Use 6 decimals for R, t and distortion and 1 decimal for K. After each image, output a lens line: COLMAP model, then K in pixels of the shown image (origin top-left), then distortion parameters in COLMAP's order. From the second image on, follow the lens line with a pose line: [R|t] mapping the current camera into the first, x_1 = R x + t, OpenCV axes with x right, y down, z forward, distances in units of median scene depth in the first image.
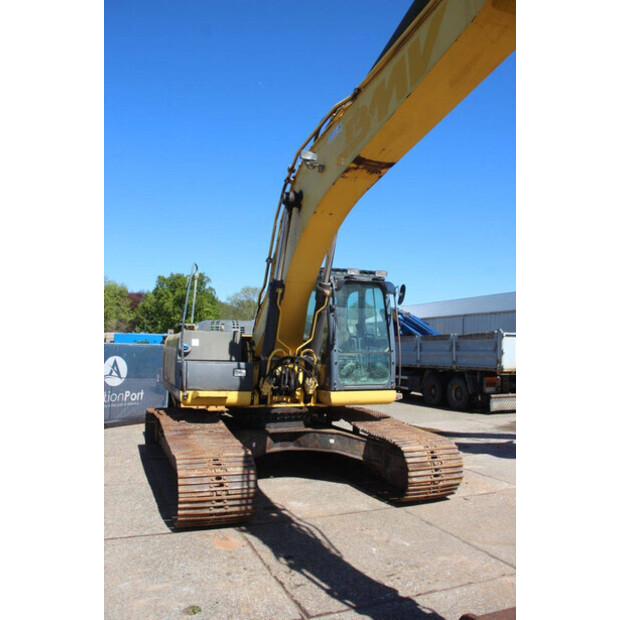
lens RADIAL K [[510.2, 0, 310.2], [0, 510.2, 311.5], [0, 0, 1]] dist [-0.162494, 0.128401]
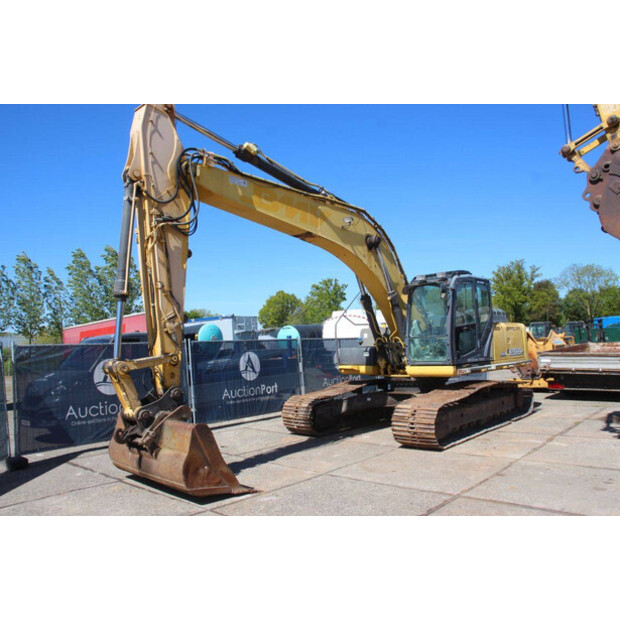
lens RADIAL K [[510.2, 0, 309.4], [0, 510.2, 309.4], [0, 0, 1]] dist [-0.162494, 0.128401]
pose [[0.413829, -0.093785, -0.905511, 1.317965], [0.114642, 0.992129, -0.050363, 0.044192], [0.903107, -0.082968, 0.421323, 0.188893]]
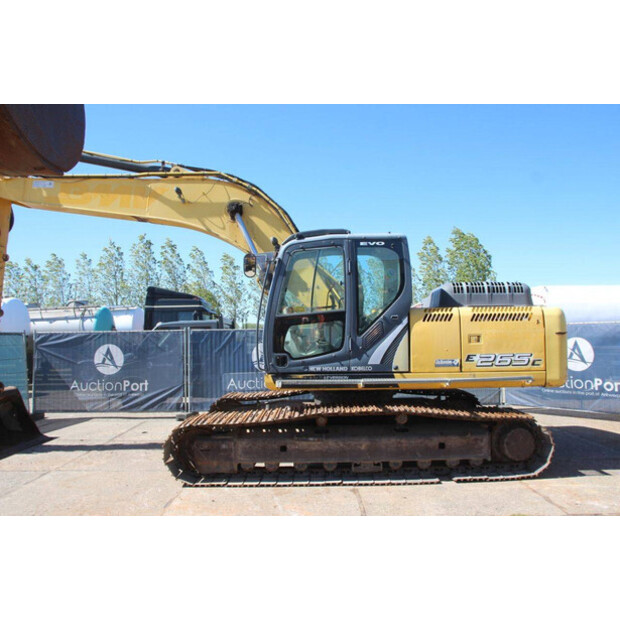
lens RADIAL K [[510.2, 0, 312.4], [0, 510.2, 307.8], [0, 0, 1]] dist [-0.162494, 0.128401]
pose [[-0.389071, -0.062554, -0.919081, 1.061531], [0.079820, 0.991650, -0.101284, 0.155906], [0.917743, -0.112768, -0.380829, 1.606063]]
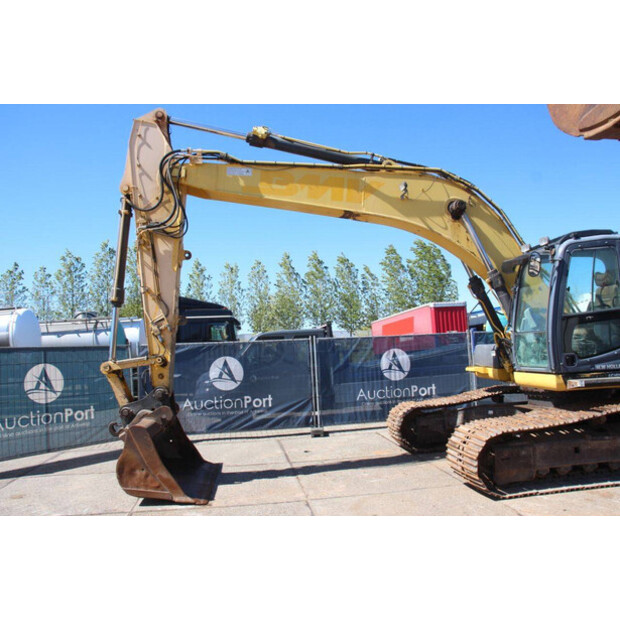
lens RADIAL K [[510.2, 0, 315.4], [0, 510.2, 304.6], [0, 0, 1]] dist [-0.162494, 0.128401]
pose [[-0.244919, -0.086628, -0.965666, 1.212723], [0.109567, 0.987147, -0.116344, 0.103885], [0.963333, -0.134300, -0.232279, 0.932755]]
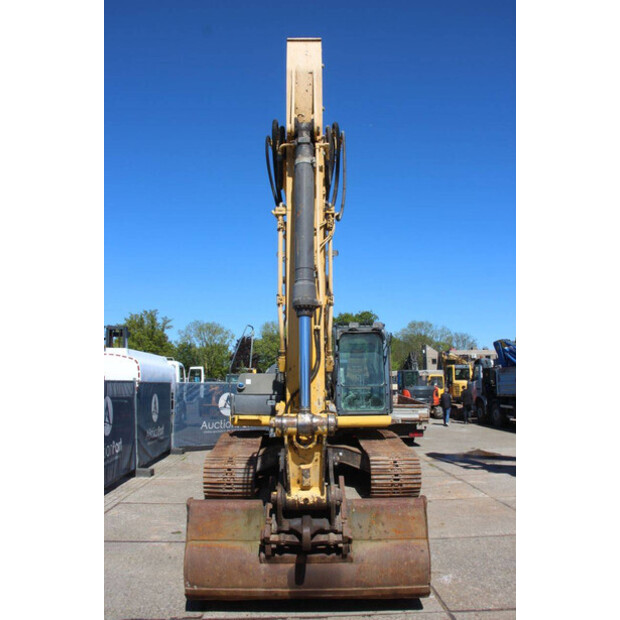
lens RADIAL K [[510.2, 0, 313.3], [0, 510.2, 313.2], [0, 0, 1]] dist [-0.162494, 0.128401]
pose [[0.937740, -0.068310, -0.340553, 0.495488], [0.046499, 0.996334, -0.071812, -0.022249], [0.344210, 0.051506, 0.937479, -0.314481]]
